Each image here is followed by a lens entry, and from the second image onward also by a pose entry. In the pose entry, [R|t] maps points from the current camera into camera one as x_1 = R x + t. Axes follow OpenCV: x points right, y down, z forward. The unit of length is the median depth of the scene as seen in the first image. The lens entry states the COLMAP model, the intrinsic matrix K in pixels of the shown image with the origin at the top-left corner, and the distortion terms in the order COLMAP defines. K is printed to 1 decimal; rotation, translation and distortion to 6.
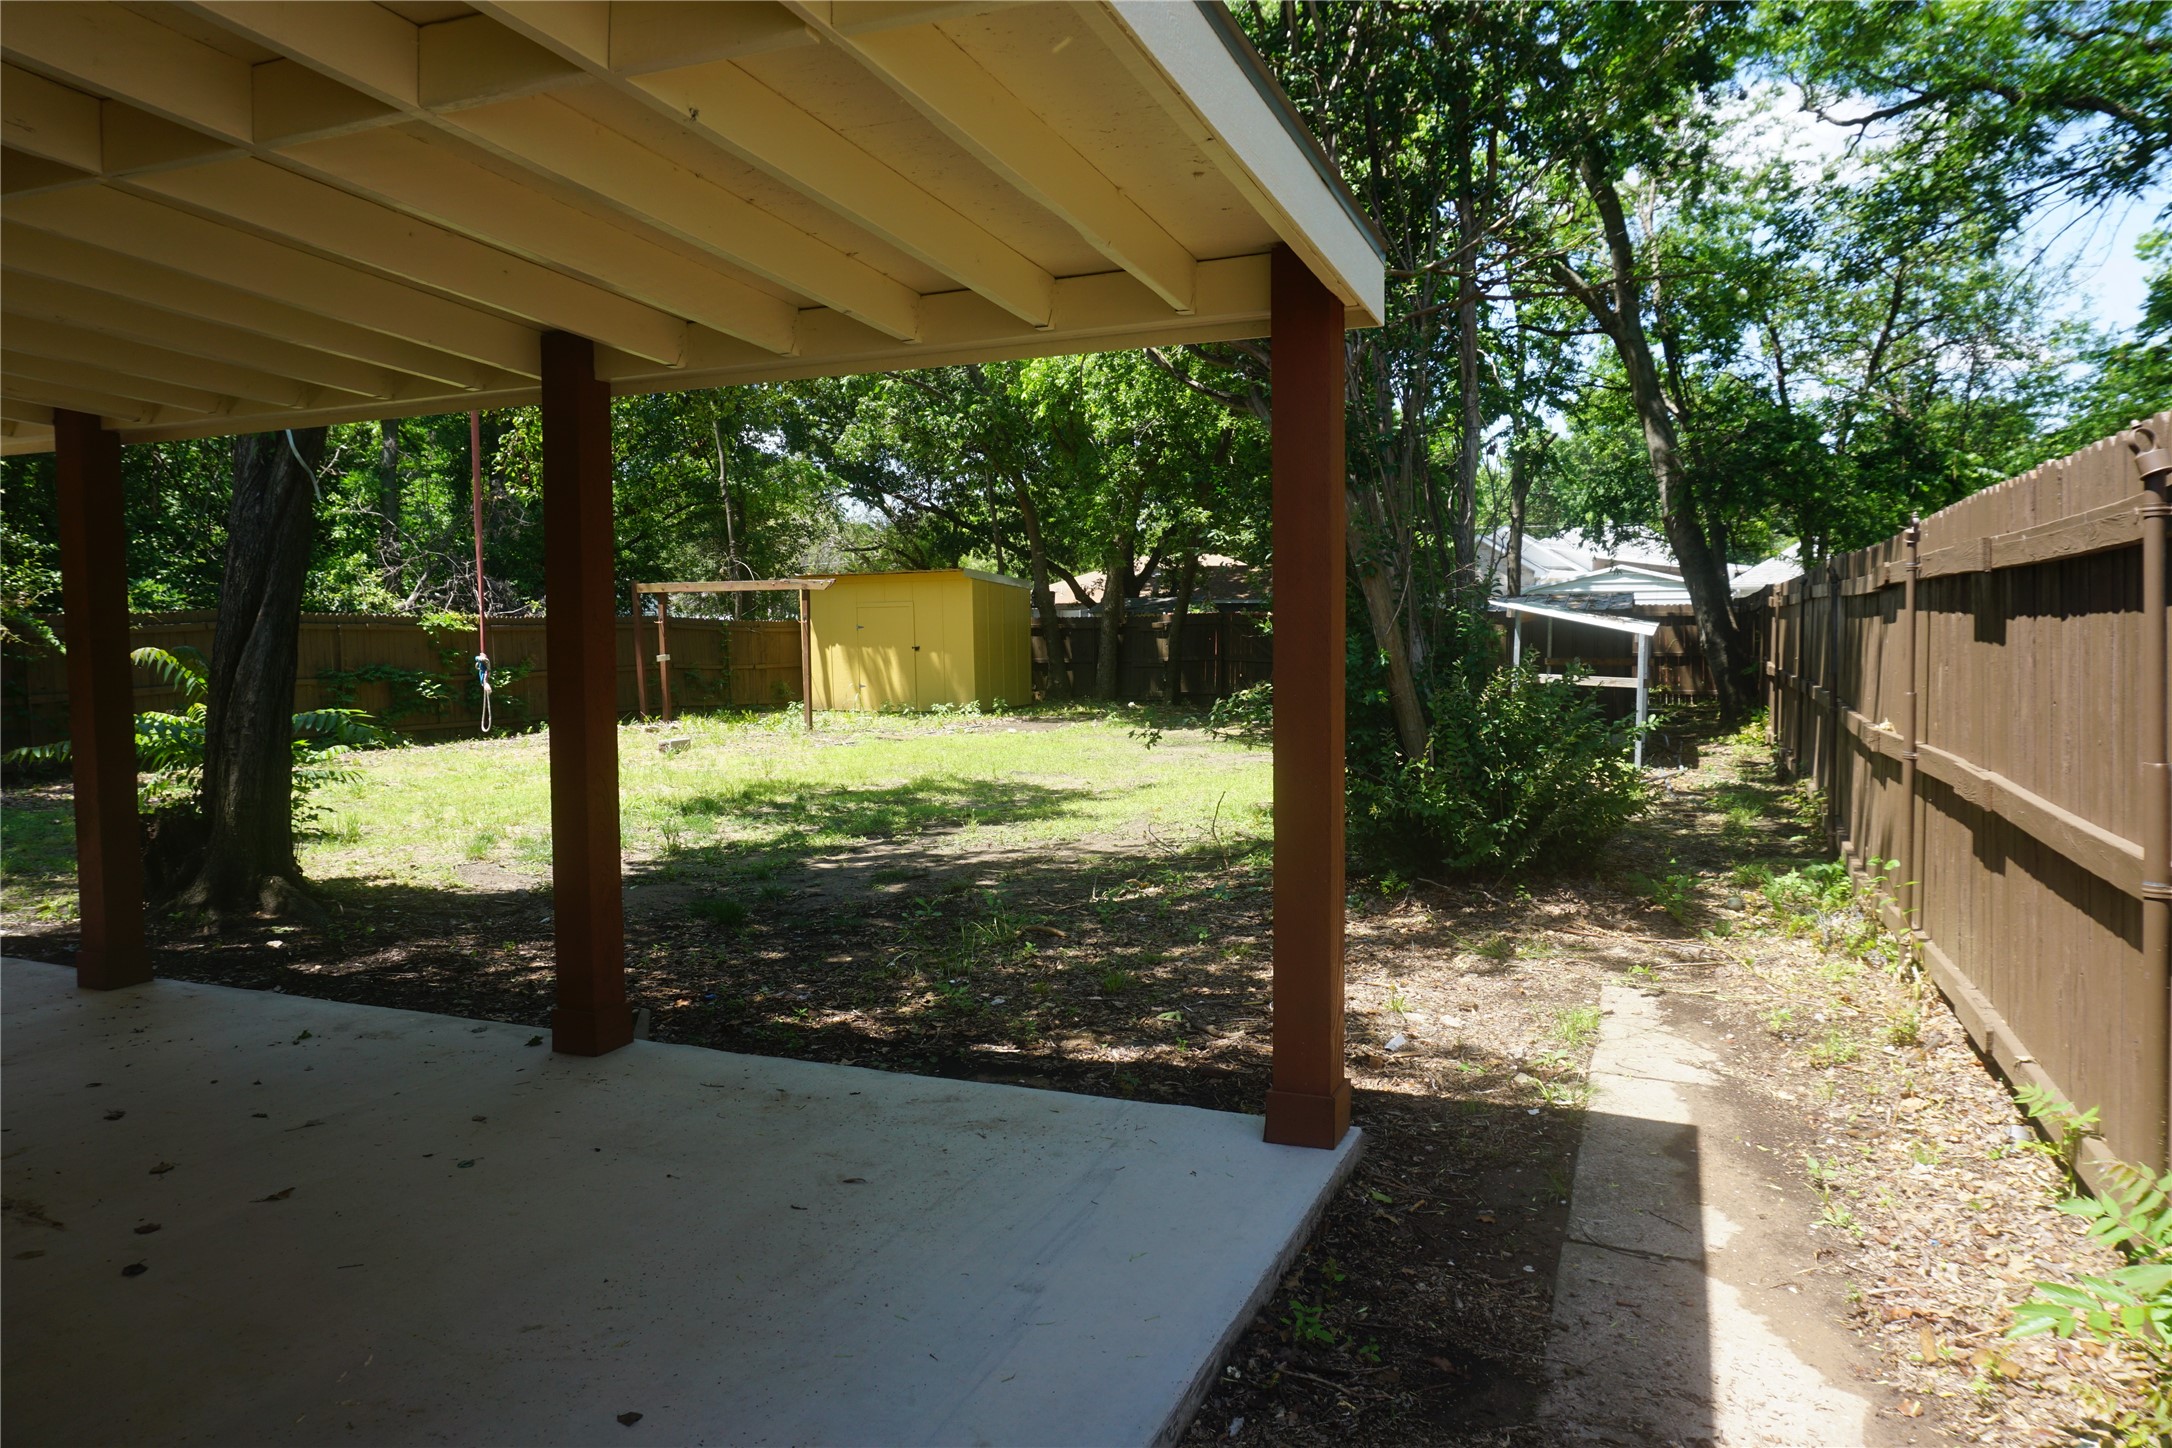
lens RADIAL K [[1439.3, 0, 1086.0], [0, 1439.3, 724.0], [0, 0, 1]] dist [-0.063436, 0.032504]
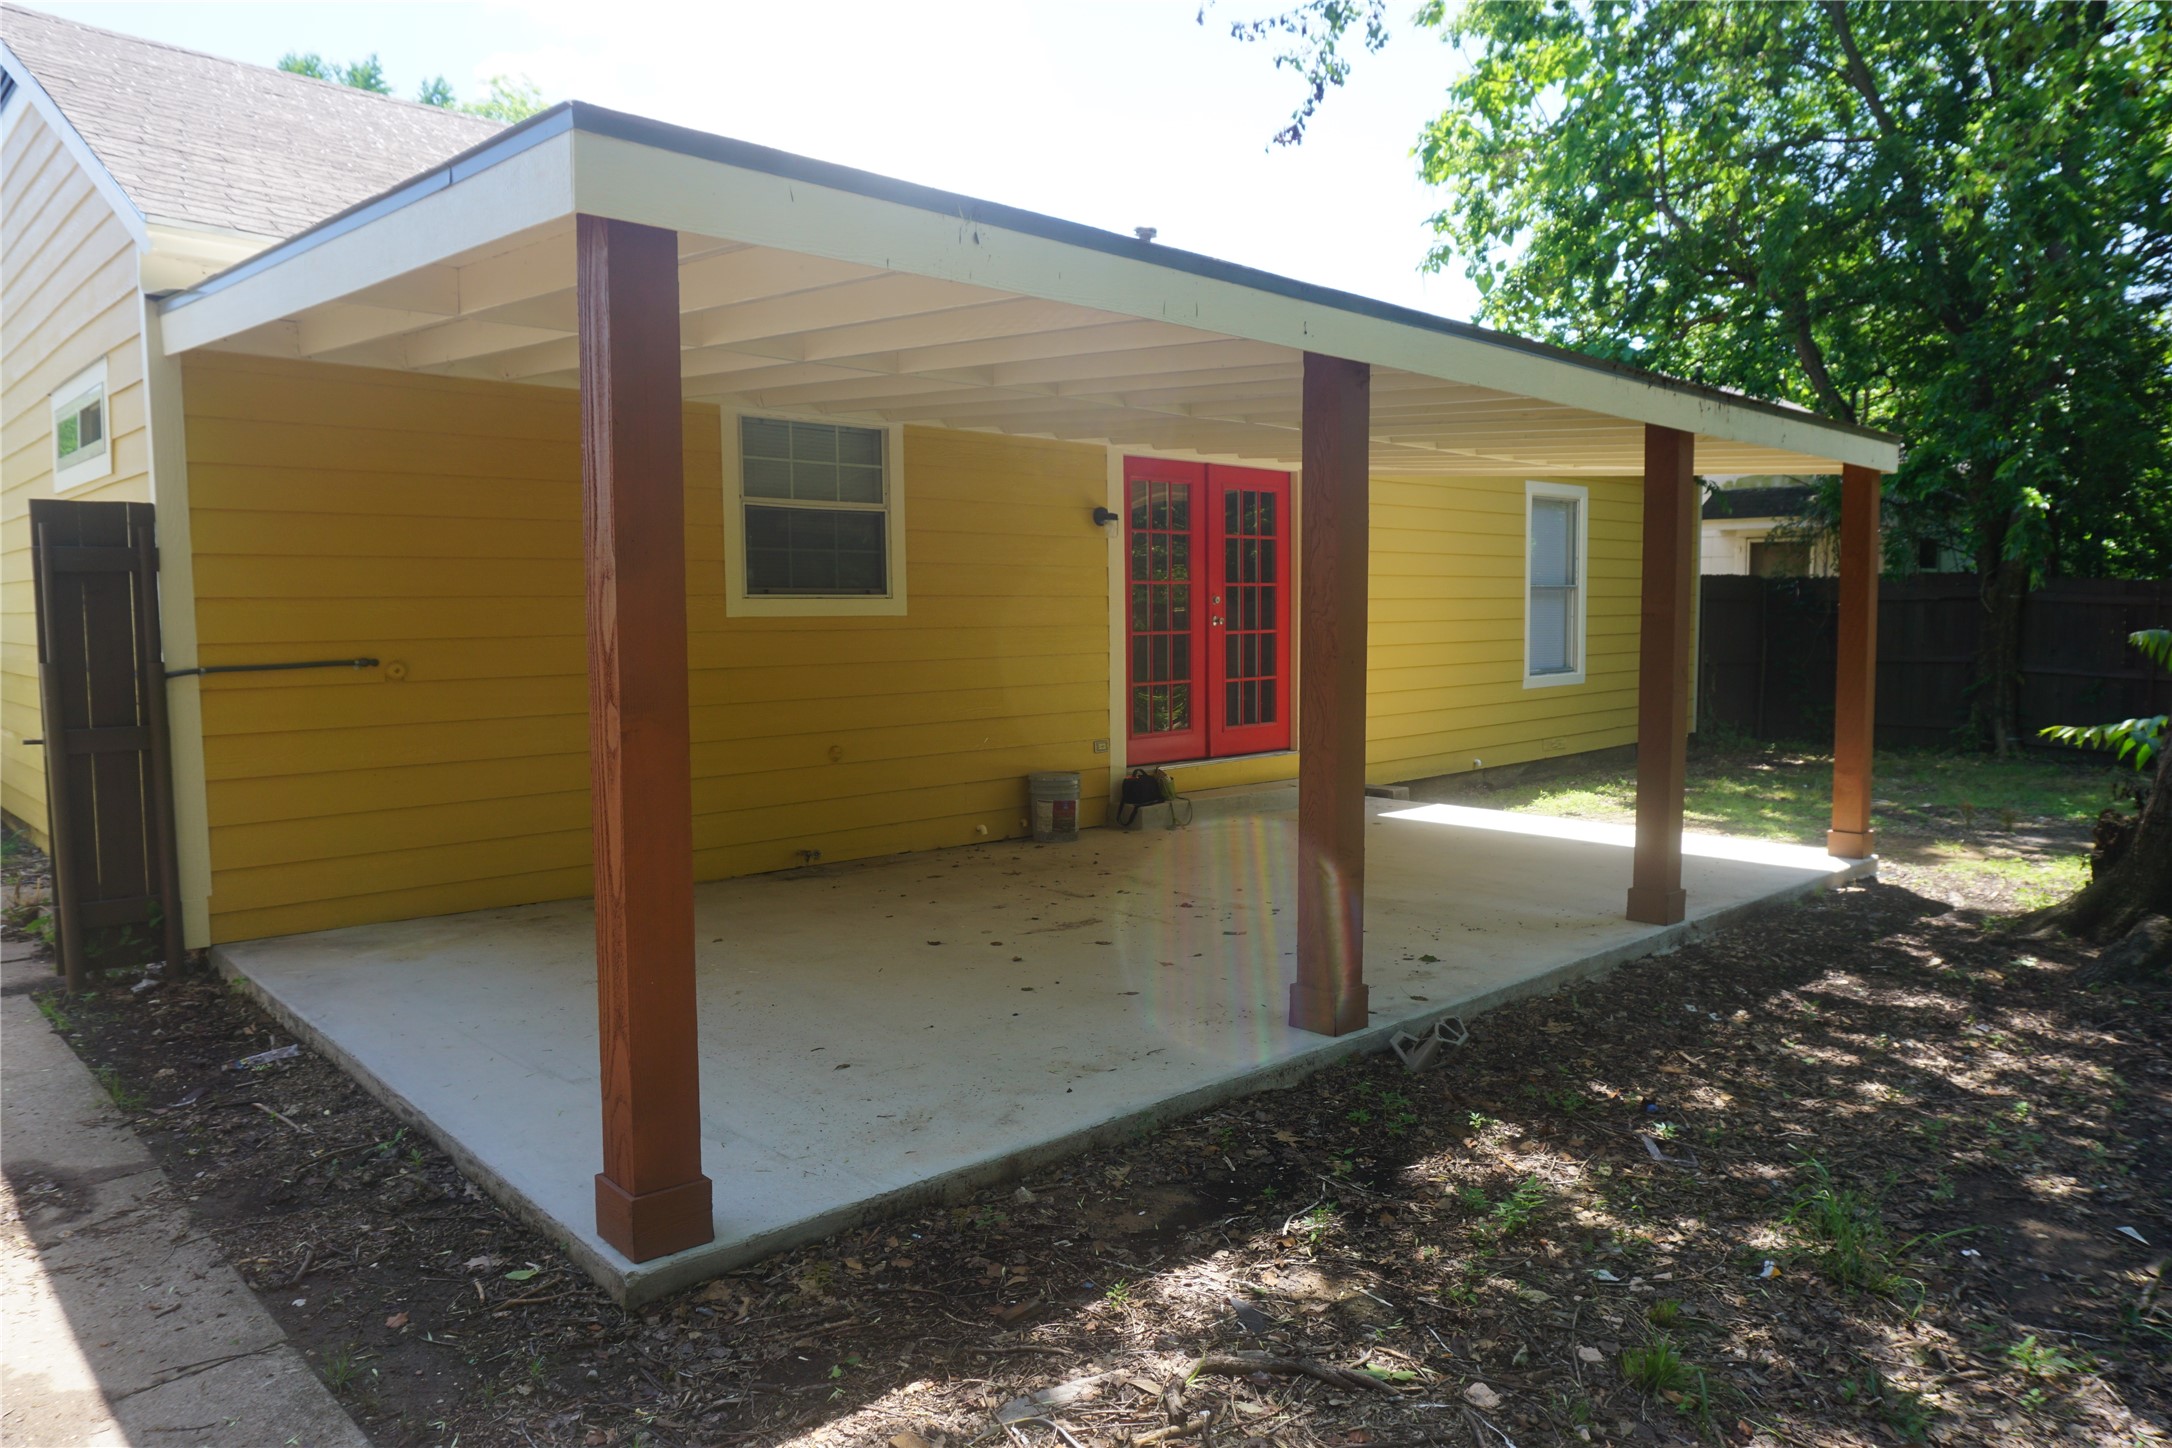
lens RADIAL K [[1439.3, 0, 1086.0], [0, 1439.3, 724.0], [0, 0, 1]] dist [-0.063436, 0.032504]
pose [[-0.402759, 0.081963, -0.911629, 0.887611], [-0.066618, 0.990716, 0.118505, -0.130871], [0.912879, 0.108460, -0.393559, 1.742073]]
